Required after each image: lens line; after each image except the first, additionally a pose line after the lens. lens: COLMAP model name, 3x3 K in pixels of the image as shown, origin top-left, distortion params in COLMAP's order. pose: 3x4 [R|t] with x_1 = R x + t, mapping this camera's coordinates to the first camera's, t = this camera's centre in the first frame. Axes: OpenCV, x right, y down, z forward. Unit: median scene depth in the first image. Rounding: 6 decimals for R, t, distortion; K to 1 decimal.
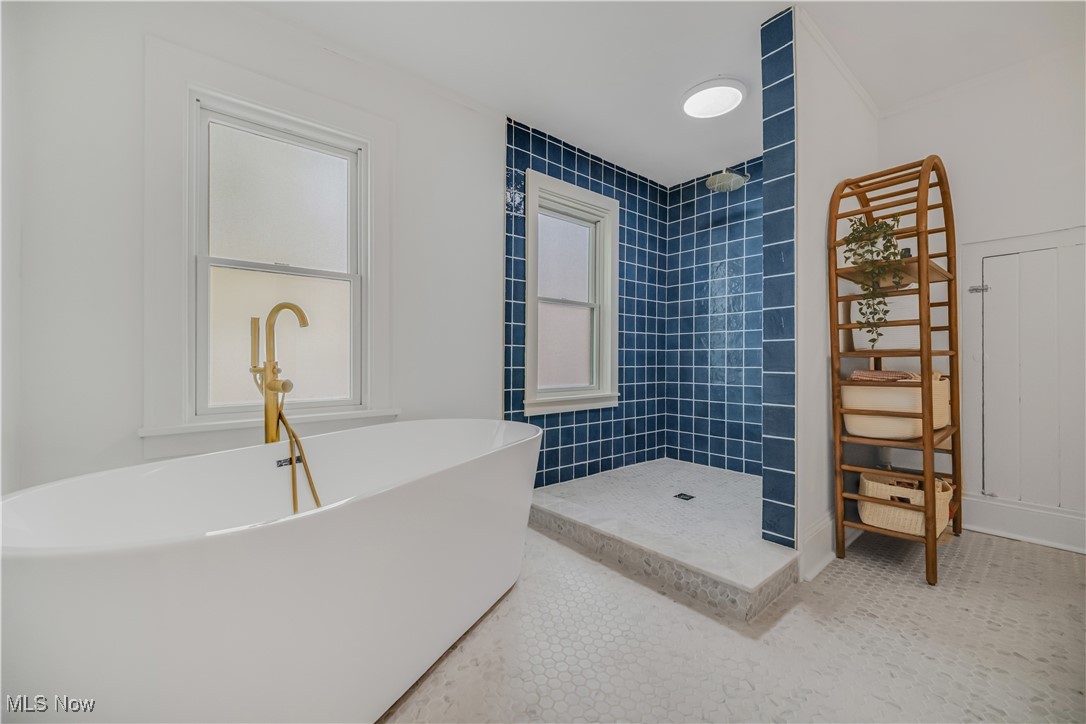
lens RADIAL K [[437.9, 0, 545.7], [0, 437.9, 359.7], [0, 0, 1]] dist [-0.002007, 0.000787]
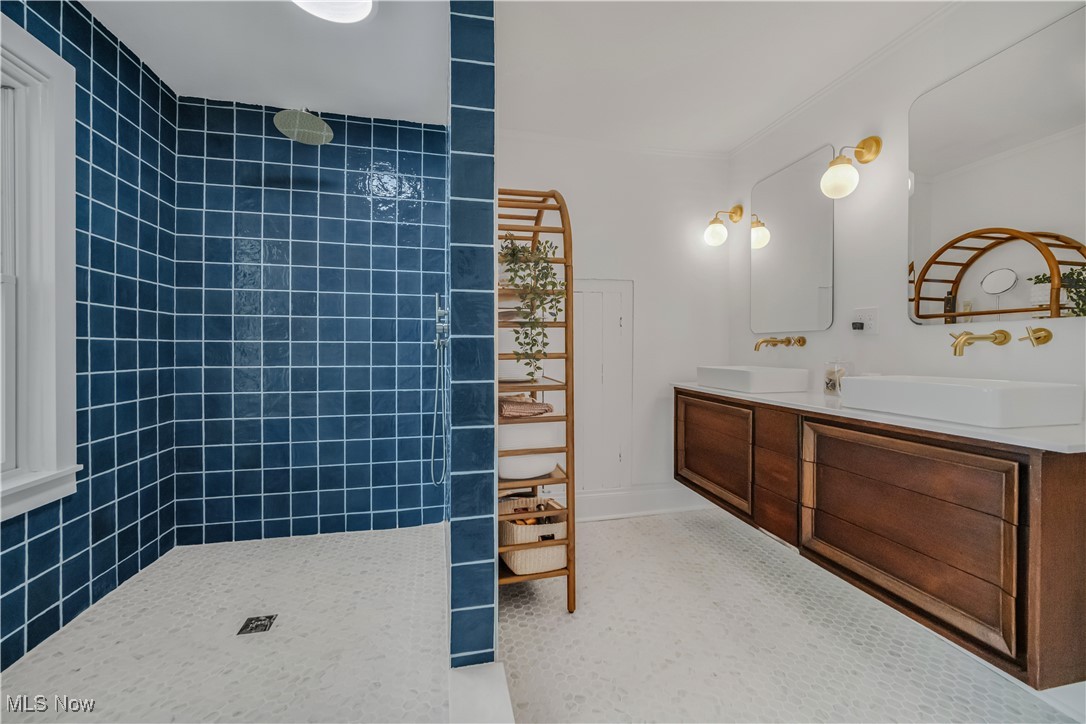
lens RADIAL K [[437.9, 0, 544.8], [0, 437.9, 353.3], [0, 0, 1]] dist [-0.002007, 0.000787]
pose [[0.456761, -0.007013, 0.889562, -0.027424], [-0.003401, 0.999948, 0.009630, -0.053340], [-0.889583, -0.007424, 0.456713, 0.310758]]
